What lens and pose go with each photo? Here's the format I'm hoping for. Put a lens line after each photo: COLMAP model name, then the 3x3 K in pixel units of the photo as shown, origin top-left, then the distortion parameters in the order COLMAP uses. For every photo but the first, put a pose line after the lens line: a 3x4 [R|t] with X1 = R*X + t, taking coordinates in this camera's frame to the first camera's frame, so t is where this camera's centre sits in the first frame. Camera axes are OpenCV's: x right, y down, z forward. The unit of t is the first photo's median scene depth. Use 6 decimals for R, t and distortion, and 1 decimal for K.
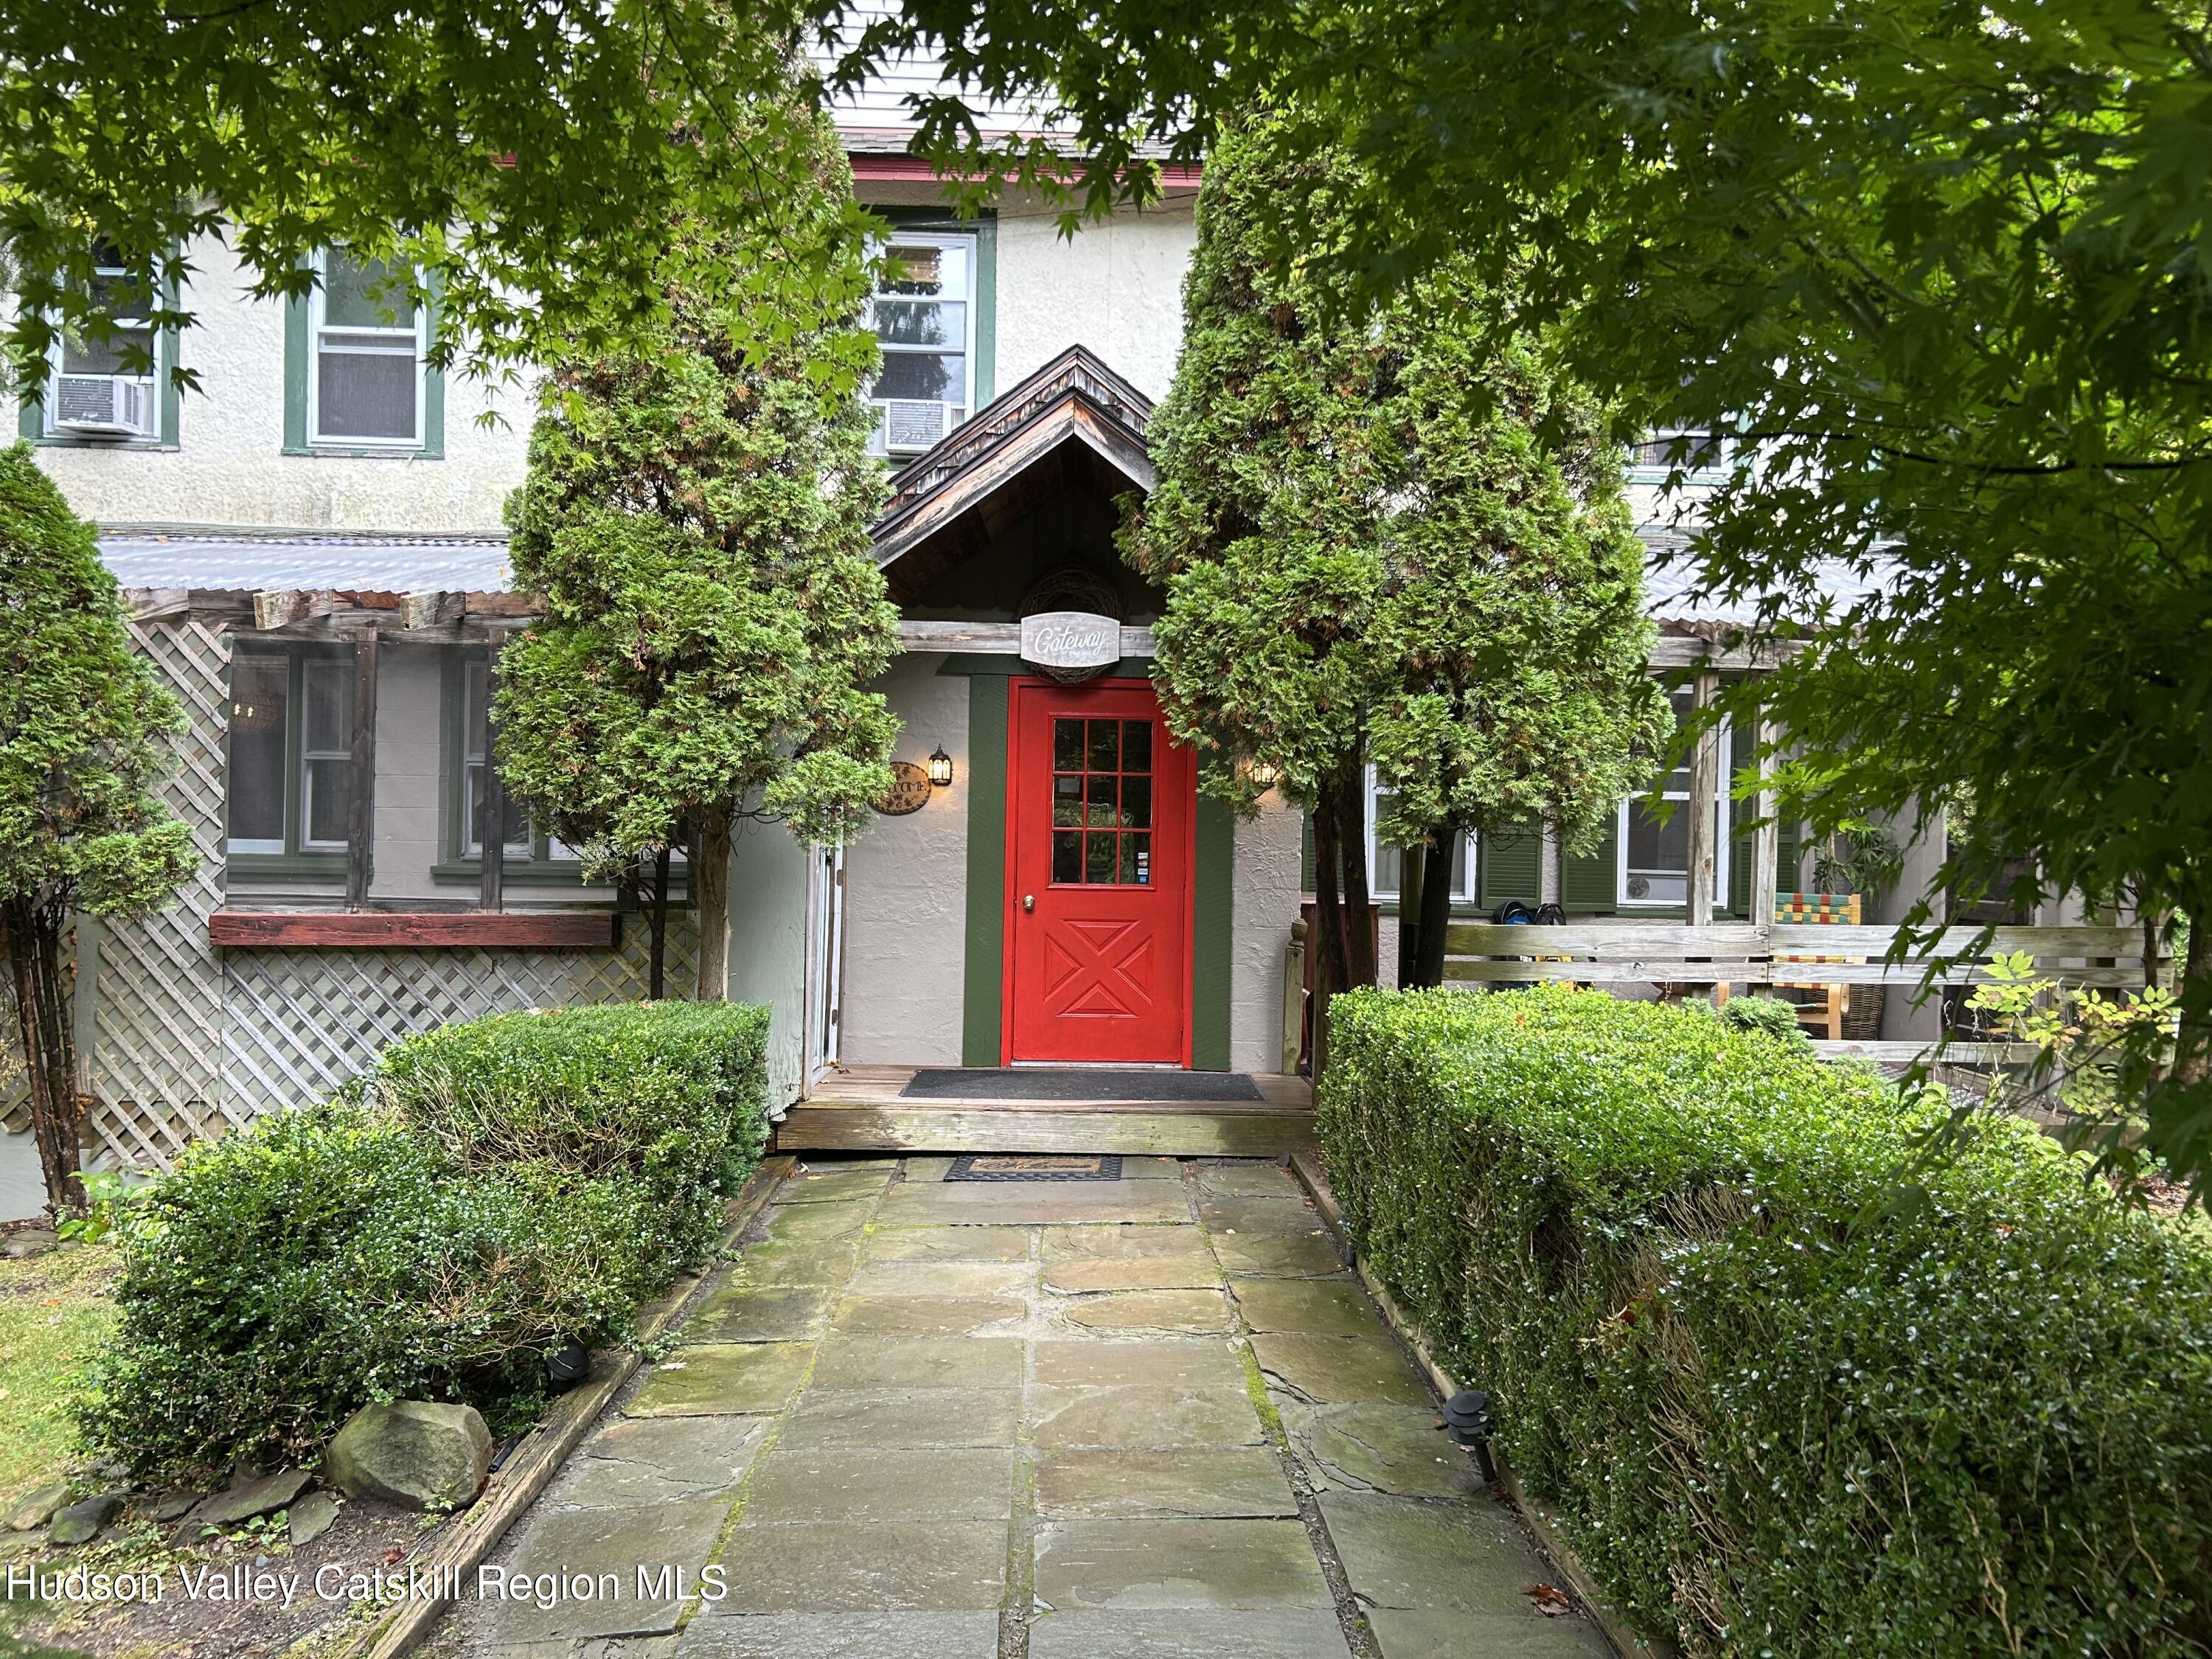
lens RADIAL K [[1681.9, 0, 1105.2], [0, 1681.9, 827.2], [0, 0, 1]] dist [0.046152, -0.045093]
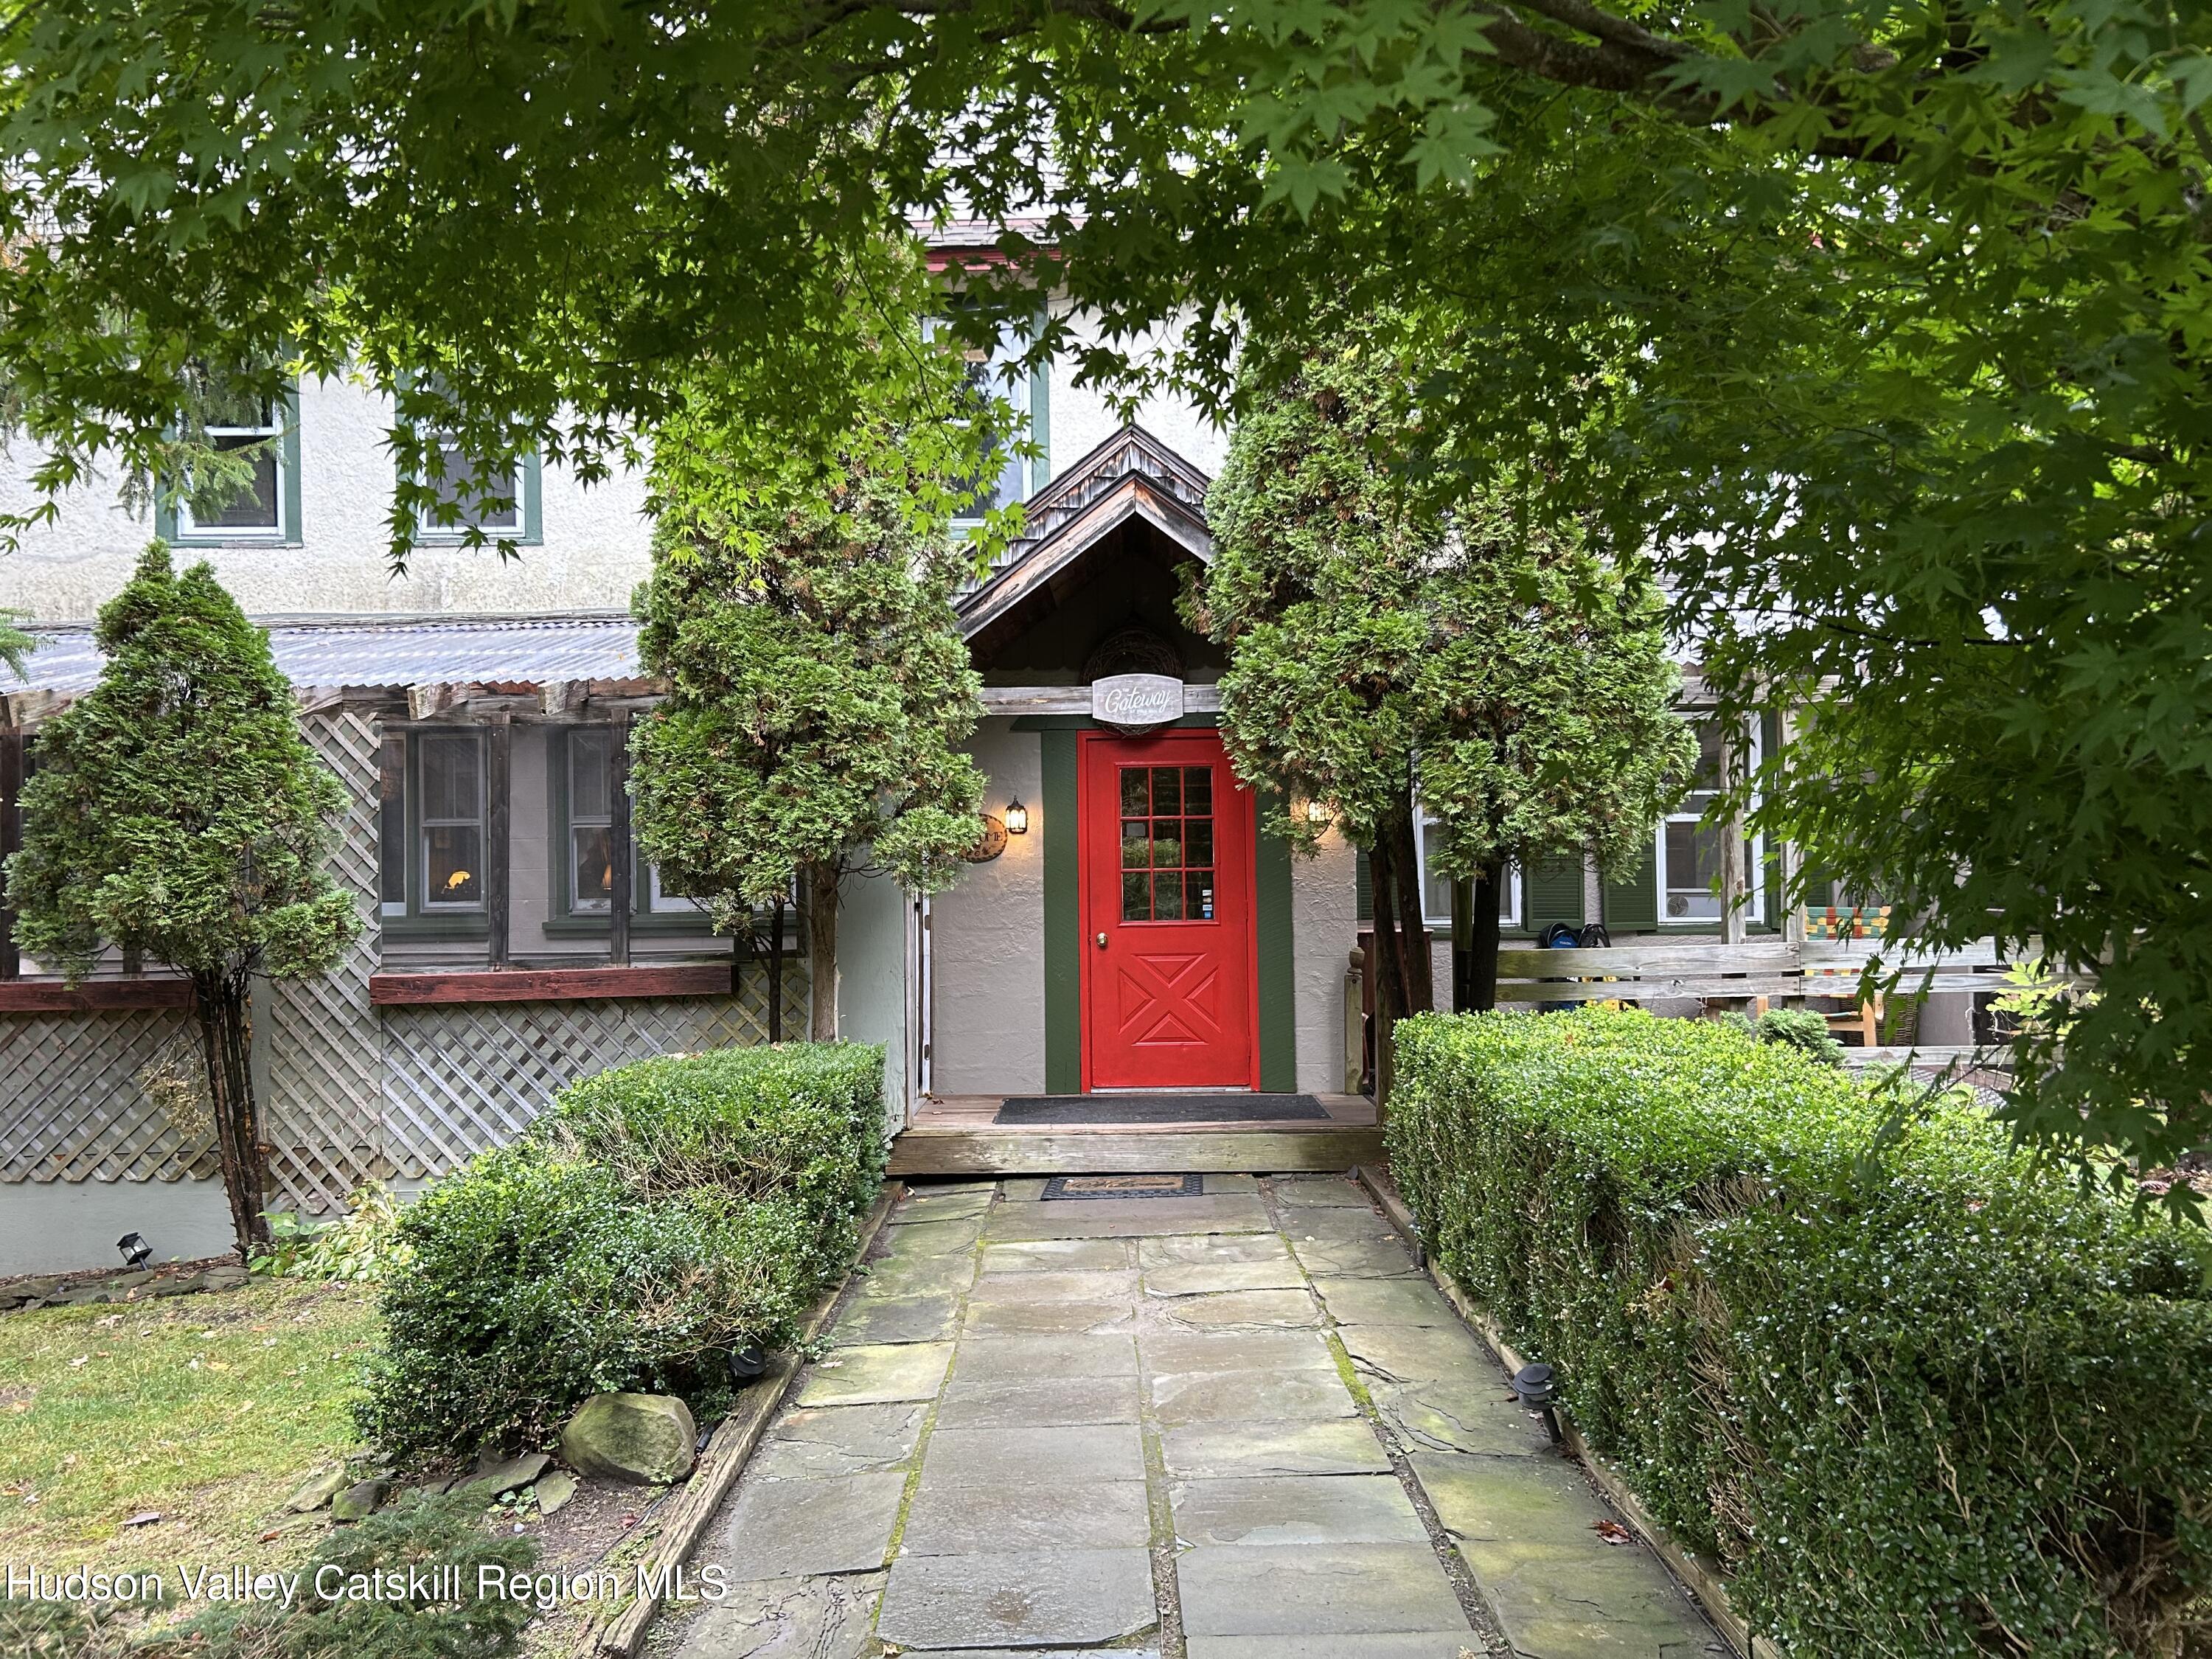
lens RADIAL K [[1681.9, 0, 1100.7], [0, 1681.9, 839.0], [0, 0, 1]] dist [0.046152, -0.045093]
pose [[0.999160, -0.032353, -0.025145, -0.024651], [0.032151, 0.999448, -0.008386, -0.014616], [0.025402, 0.007570, 0.999649, -0.098732]]
